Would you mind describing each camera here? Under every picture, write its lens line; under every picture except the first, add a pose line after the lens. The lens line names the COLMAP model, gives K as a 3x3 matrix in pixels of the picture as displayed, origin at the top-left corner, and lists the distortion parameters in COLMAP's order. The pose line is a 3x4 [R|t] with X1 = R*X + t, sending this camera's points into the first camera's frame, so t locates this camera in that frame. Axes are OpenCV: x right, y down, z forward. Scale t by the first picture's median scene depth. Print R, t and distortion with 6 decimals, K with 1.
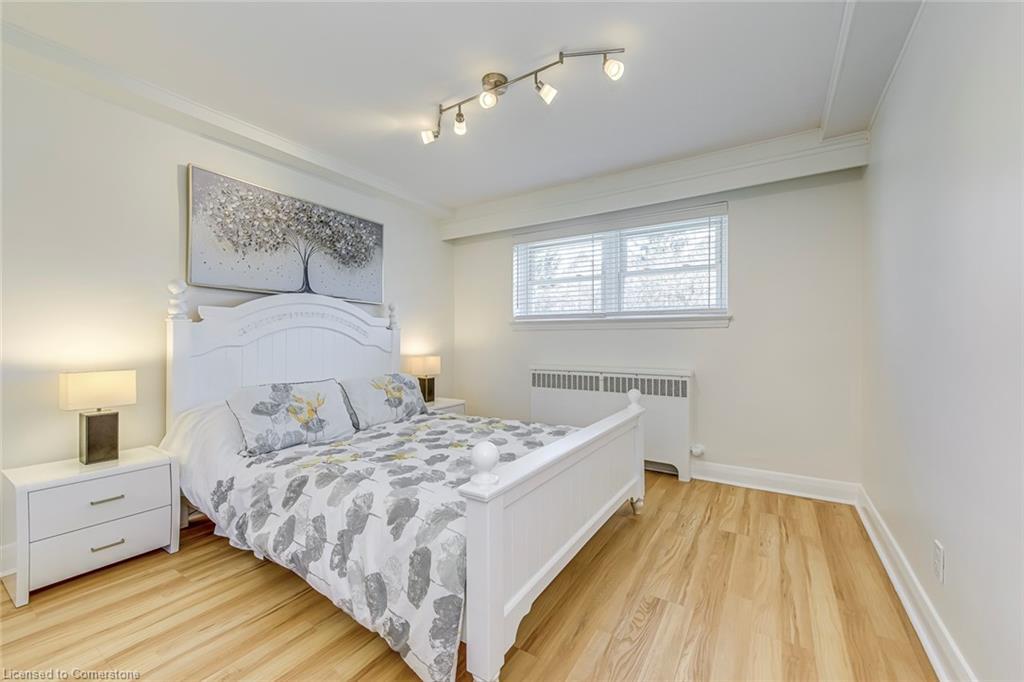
lens RADIAL K [[418.1, 0, 513.6], [0, 418.1, 345.9], [0, 0, 1]] dist [0.017806, -0.009358]
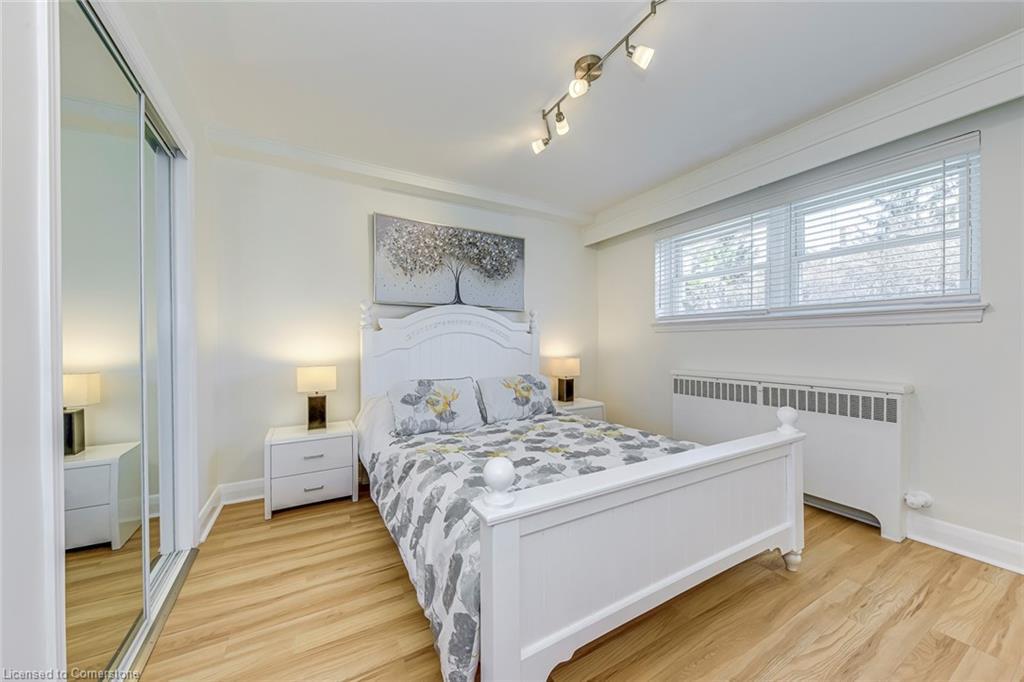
lens RADIAL K [[373.3, 0, 513.0], [0, 373.3, 349.0], [0, 0, 1]] dist [0.013475, -0.006210]
pose [[0.876874, 0.003568, -0.480706, 0.184921], [-0.000715, 0.999981, 0.006117, -0.006028], [0.480719, -0.005020, 0.876860, 0.163972]]
